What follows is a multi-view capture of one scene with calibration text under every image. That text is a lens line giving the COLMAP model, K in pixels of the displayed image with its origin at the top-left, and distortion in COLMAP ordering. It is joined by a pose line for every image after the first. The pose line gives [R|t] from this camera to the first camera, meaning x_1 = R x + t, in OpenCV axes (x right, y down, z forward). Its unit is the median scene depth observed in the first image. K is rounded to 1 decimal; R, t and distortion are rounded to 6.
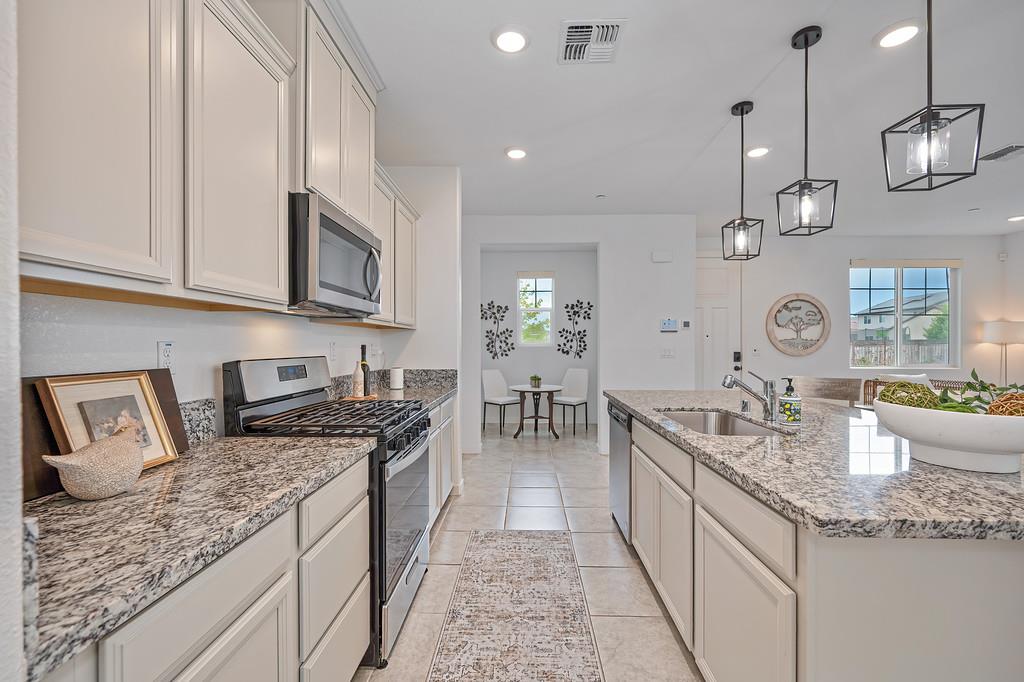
lens RADIAL K [[428.7, 0, 513.7], [0, 428.7, 346.1], [0, 0, 1]] dist [-0.001404, -0.000184]
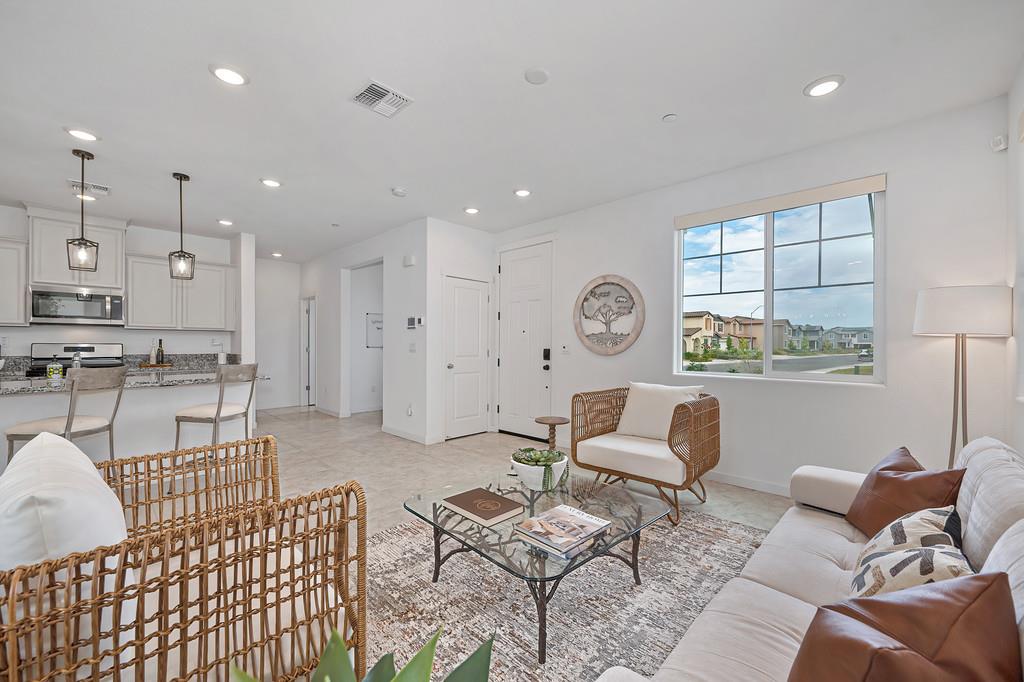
lens RADIAL K [[410.8, 0, 513.4], [0, 410.8, 344.9], [0, 0, 1]] dist [-0.000159, -0.000068]
pose [[0.734187, 0.004803, -0.678930, 1.088465], [-0.006878, 0.999976, -0.000364, 0.006546], [0.678912, 0.004936, 0.734203, 0.346816]]
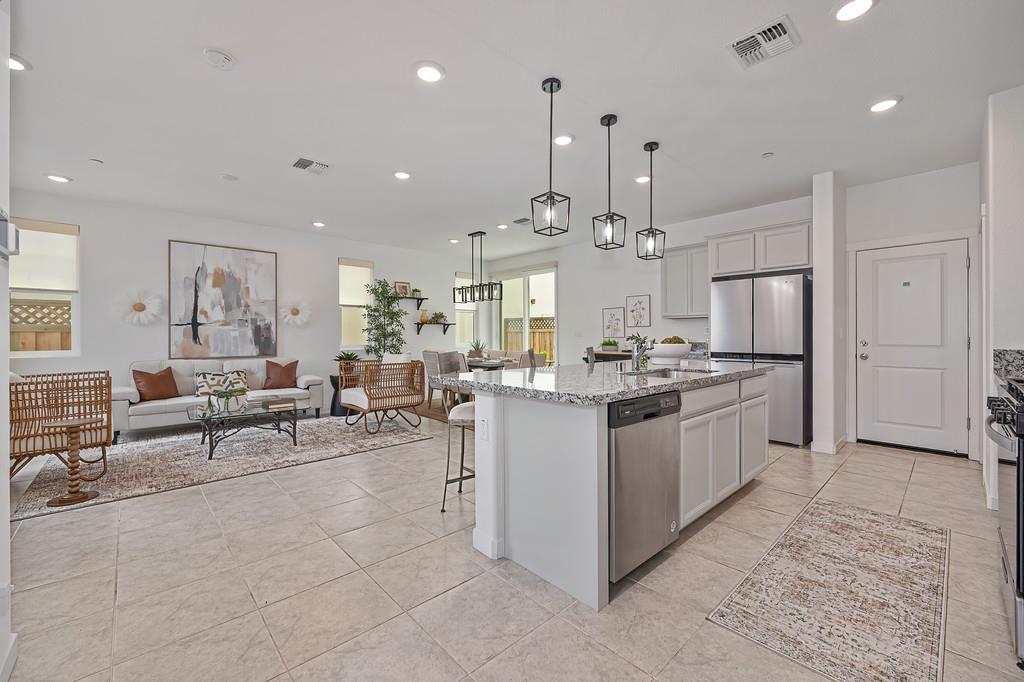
lens RADIAL K [[416.1, 0, 516.7], [0, 416.1, 335.0], [0, 0, 1]] dist [-0.000556, -0.000174]
pose [[-0.704967, 0.002266, 0.709237, -0.049982], [0.005983, 0.999978, 0.002752, 0.014850], [-0.709215, 0.006184, -0.704965, 0.826550]]
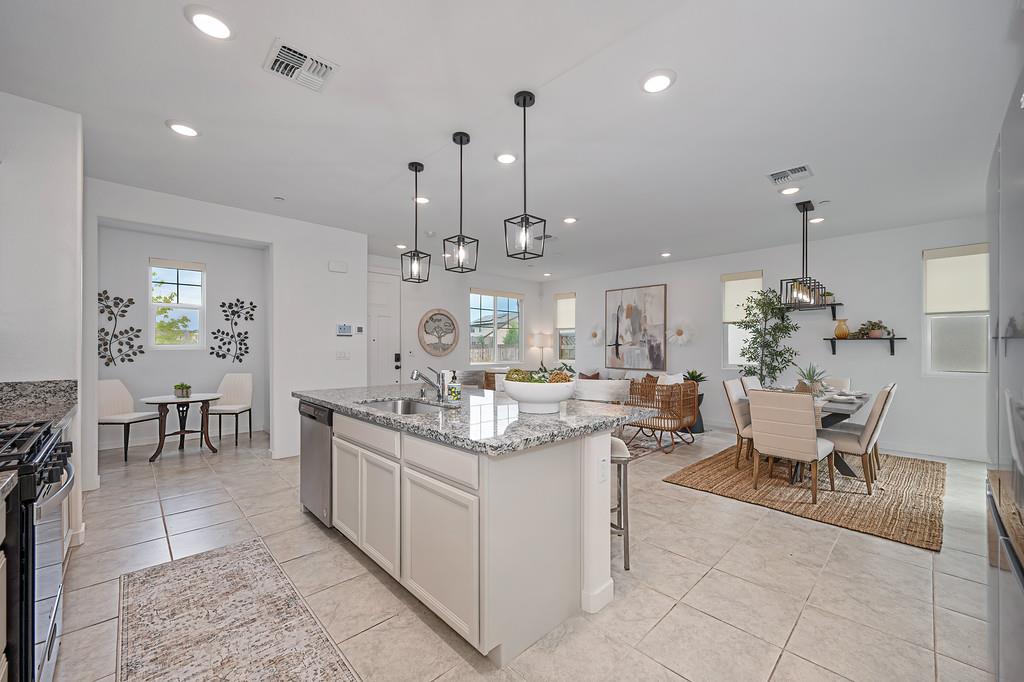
lens RADIAL K [[403.2, 0, 513.6], [0, 403.2, 346.6], [0, 0, 1]] dist [-0.001093, -0.000084]
pose [[0.701097, 0.002917, 0.713060, -0.062865], [0.001522, 0.999983, -0.005587, 0.000534], [-0.713065, 0.005002, 0.701080, -0.033810]]
